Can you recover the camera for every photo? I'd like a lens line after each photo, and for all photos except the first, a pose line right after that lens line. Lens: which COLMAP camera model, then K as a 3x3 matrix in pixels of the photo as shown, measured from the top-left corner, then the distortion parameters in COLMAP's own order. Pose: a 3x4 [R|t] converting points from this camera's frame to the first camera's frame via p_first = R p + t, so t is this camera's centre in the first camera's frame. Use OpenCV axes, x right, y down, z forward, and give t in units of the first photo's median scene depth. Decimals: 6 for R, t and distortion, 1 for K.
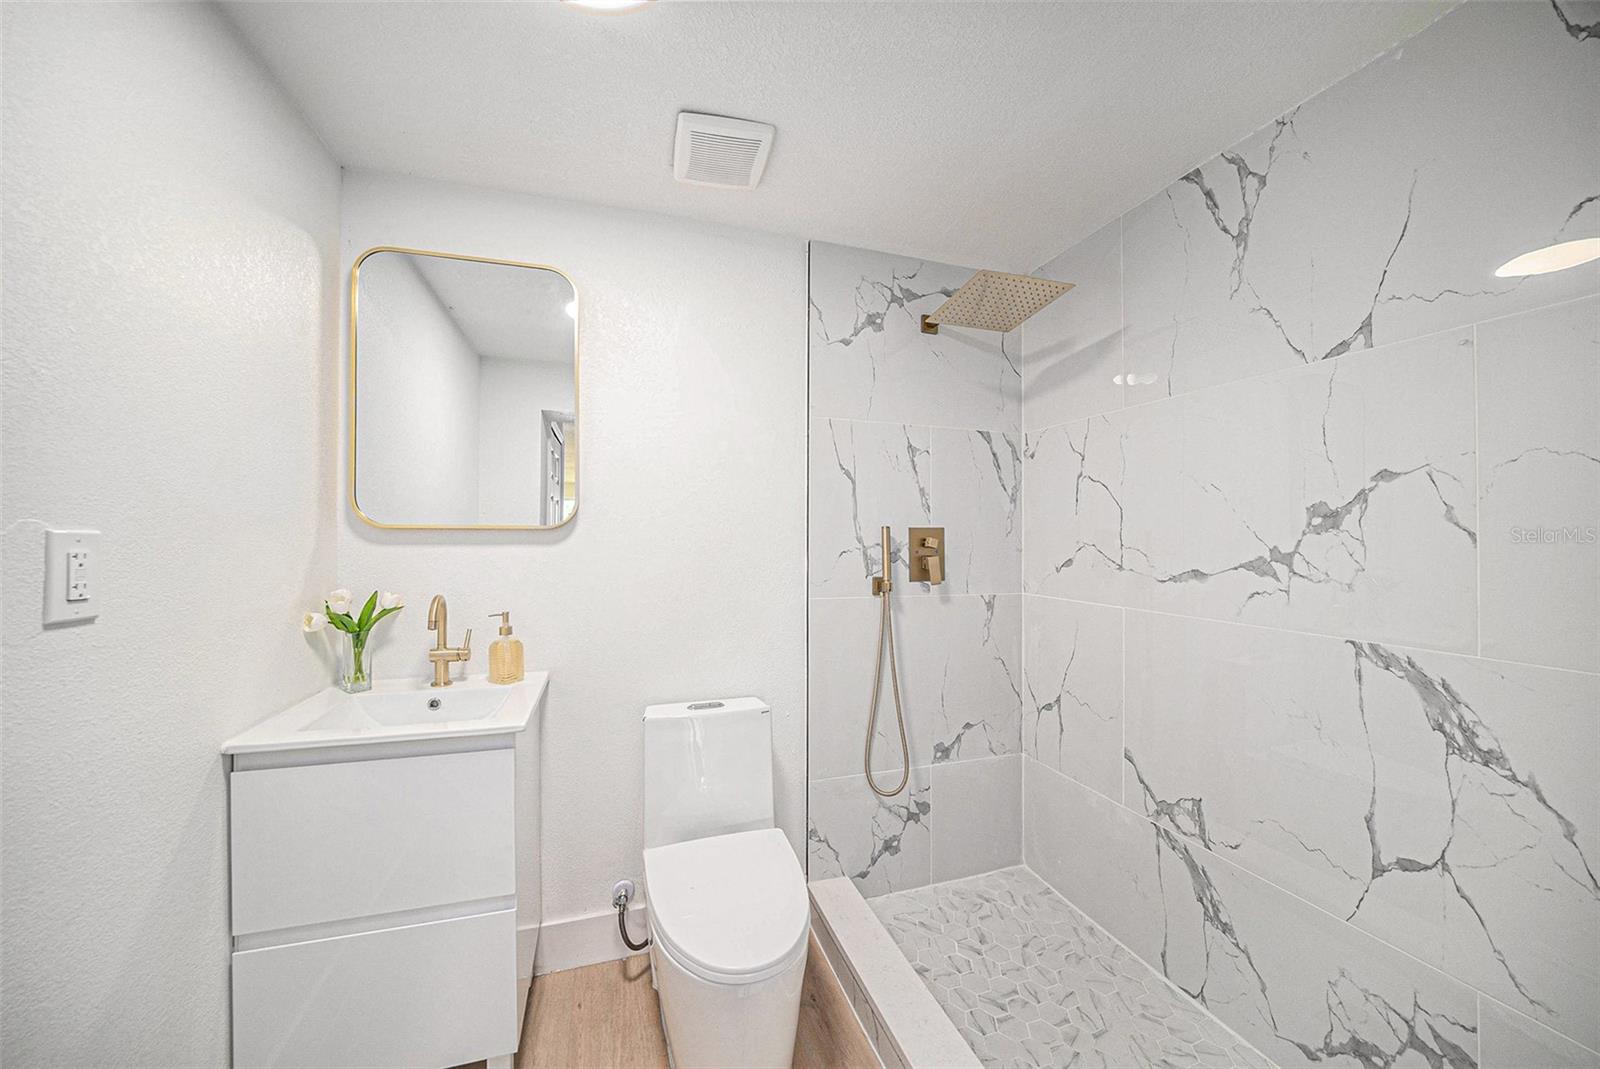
lens RADIAL K [[562.6, 0, 798.2], [0, 562.6, 537.8], [0, 0, 1]] dist [-0.022718, 0.001281]
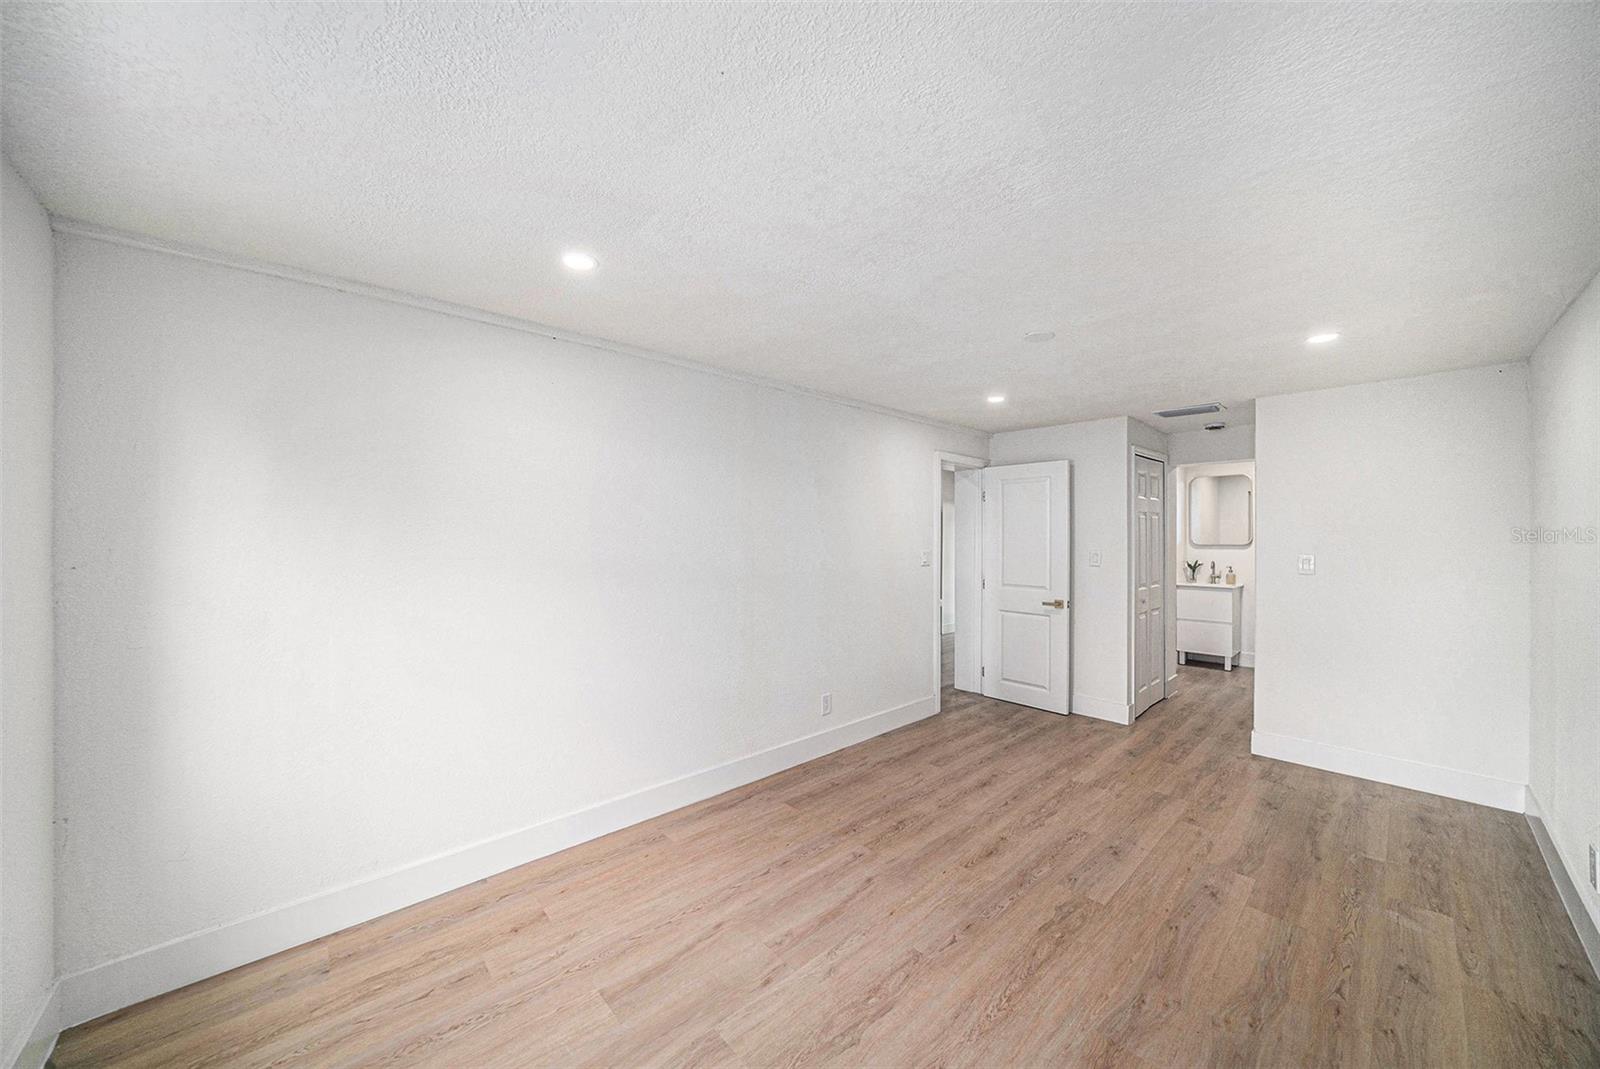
lens RADIAL K [[562.6, 0, 800.3], [0, 562.6, 536.2], [0, 0, 1]] dist [-0.022718, 0.001281]
pose [[0.399668, -0.003969, -0.916652, 1.906285], [0.008739, 0.999962, -0.000519, -0.108310], [0.916619, -0.007804, 0.399687, -3.440820]]
